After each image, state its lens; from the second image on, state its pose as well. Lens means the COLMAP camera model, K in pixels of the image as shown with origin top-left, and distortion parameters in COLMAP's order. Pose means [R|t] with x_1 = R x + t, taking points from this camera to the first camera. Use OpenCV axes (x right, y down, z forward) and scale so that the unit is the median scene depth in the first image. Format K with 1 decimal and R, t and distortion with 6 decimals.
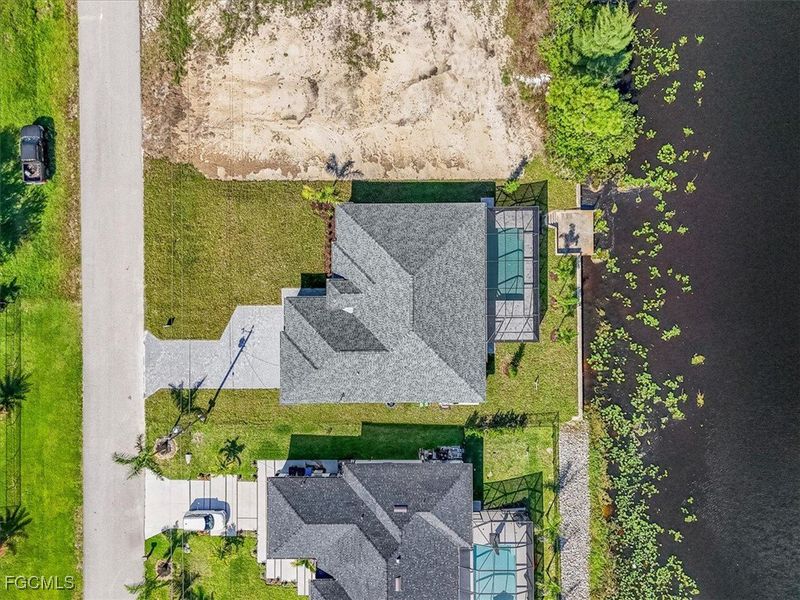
lens RADIAL K [[596.3, 0, 400.0], [0, 596.3, 300.0], [0, 0, 1]] dist [0.063934, -0.060236]
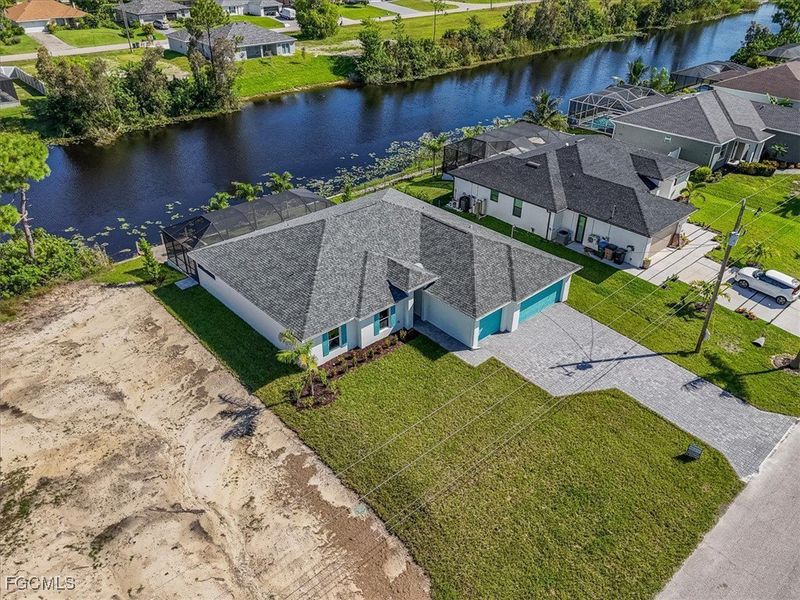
lens RADIAL K [[601.8, 0, 400.0], [0, 601.8, 300.0], [0, 0, 1]] dist [0.053890, -0.041226]
pose [[-0.667445, -0.387257, 0.636042, -0.499590], [0.744640, -0.353251, 0.566327, -0.386672], [0.005368, 0.851614, 0.524142, 0.621739]]
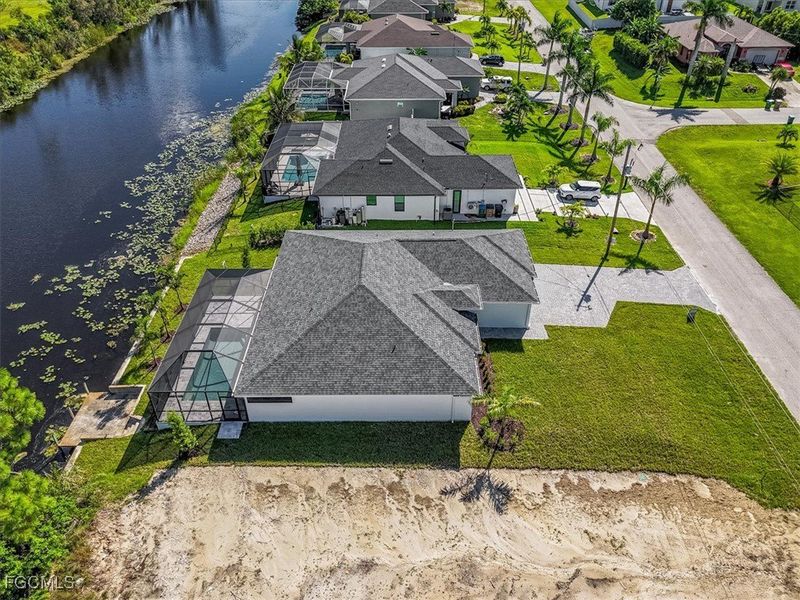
lens RADIAL K [[596.3, 0, 400.0], [0, 596.3, 300.0], [0, 0, 1]] dist [0.063934, -0.060236]
pose [[-0.999852, 0.007363, 0.015557, -0.033405], [0.008084, -0.597036, 0.802174, -0.555575], [0.015195, 0.802181, 0.596888, 0.531786]]
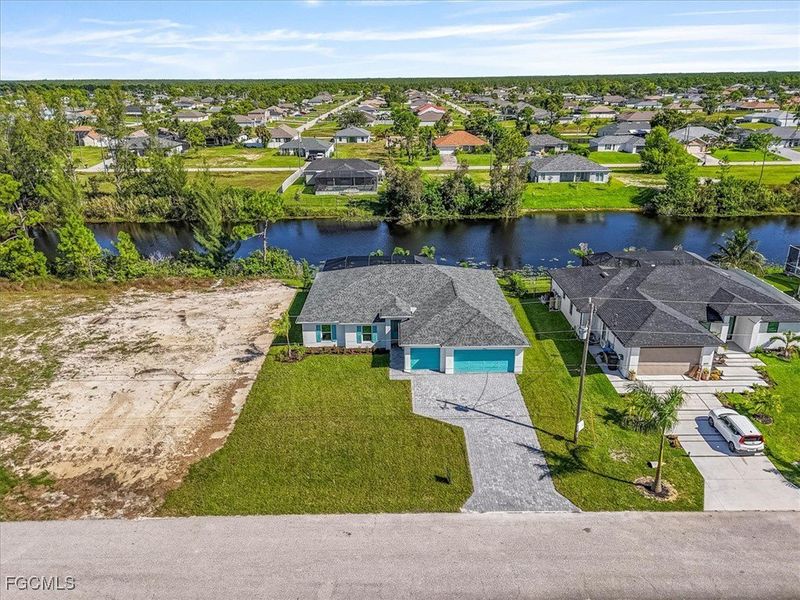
lens RADIAL K [[596.3, 0, 400.0], [0, 596.3, 300.0], [0, 0, 1]] dist [0.063934, -0.060236]
pose [[-0.001996, -0.336307, 0.941750, -0.898464], [0.999880, -0.015153, -0.003292, -0.001083], [0.015378, 0.941631, 0.336296, 0.628806]]
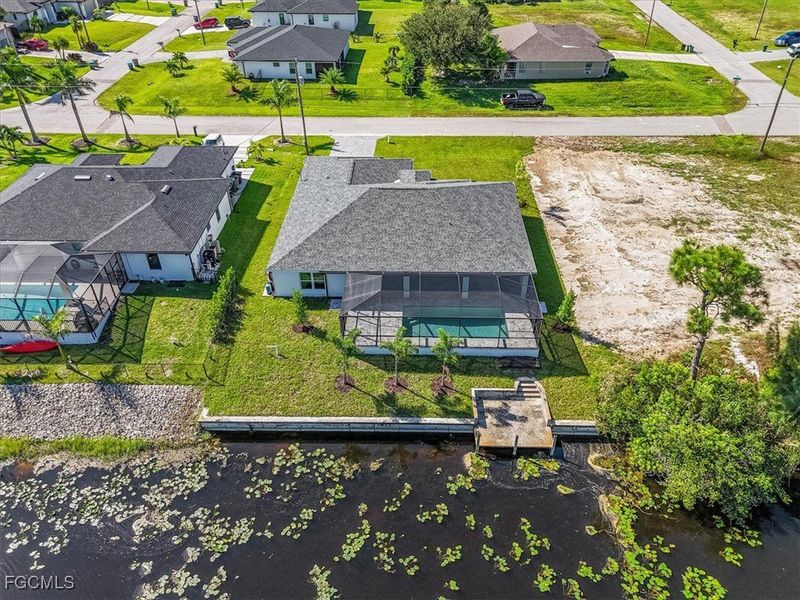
lens RADIAL K [[596.3, 0, 400.0], [0, 596.3, 300.0], [0, 0, 1]] dist [0.063934, -0.060236]
pose [[-0.032173, 0.608389, -0.792987, 0.706561], [-0.999480, -0.018032, 0.026716, -0.014489], [0.001955, 0.793434, 0.608653, 0.547224]]
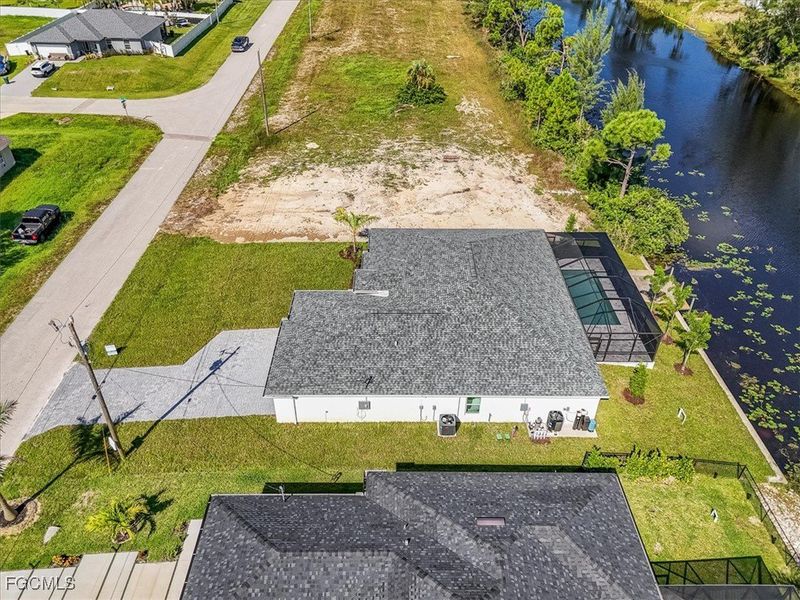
lens RADIAL K [[596.3, 0, 400.0], [0, 596.3, 300.0], [0, 0, 1]] dist [0.063934, -0.060236]
pose [[0.999760, 0.016484, 0.014447, -0.070785], [0.001950, 0.589613, -0.807684, 0.563900], [-0.021832, 0.807518, 0.589439, 0.542984]]
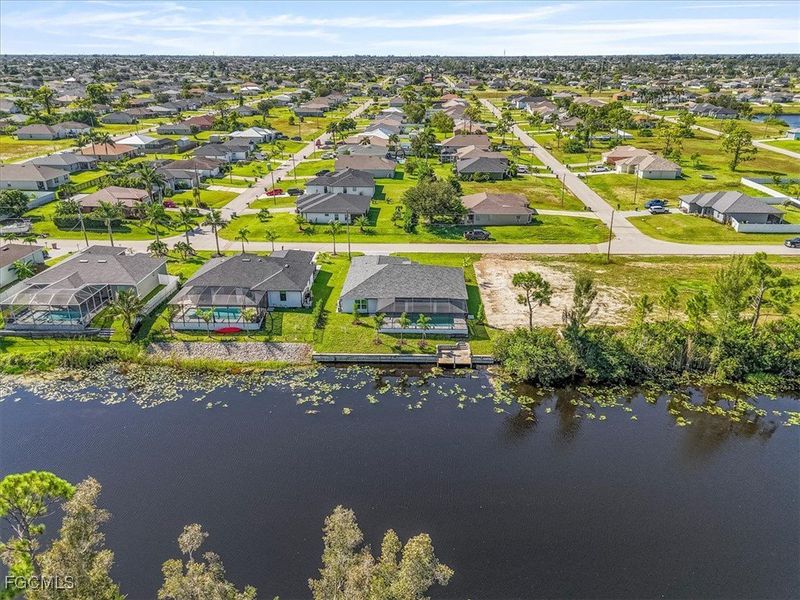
lens RADIAL K [[596.3, 0, 400.0], [0, 596.3, 300.0], [0, 0, 1]] dist [0.063934, -0.060236]
pose [[-0.035317, 0.386466, -0.921627, 1.480349], [-0.999367, -0.017610, 0.030912, -0.032417], [-0.004283, 0.922135, 0.386844, 0.383648]]
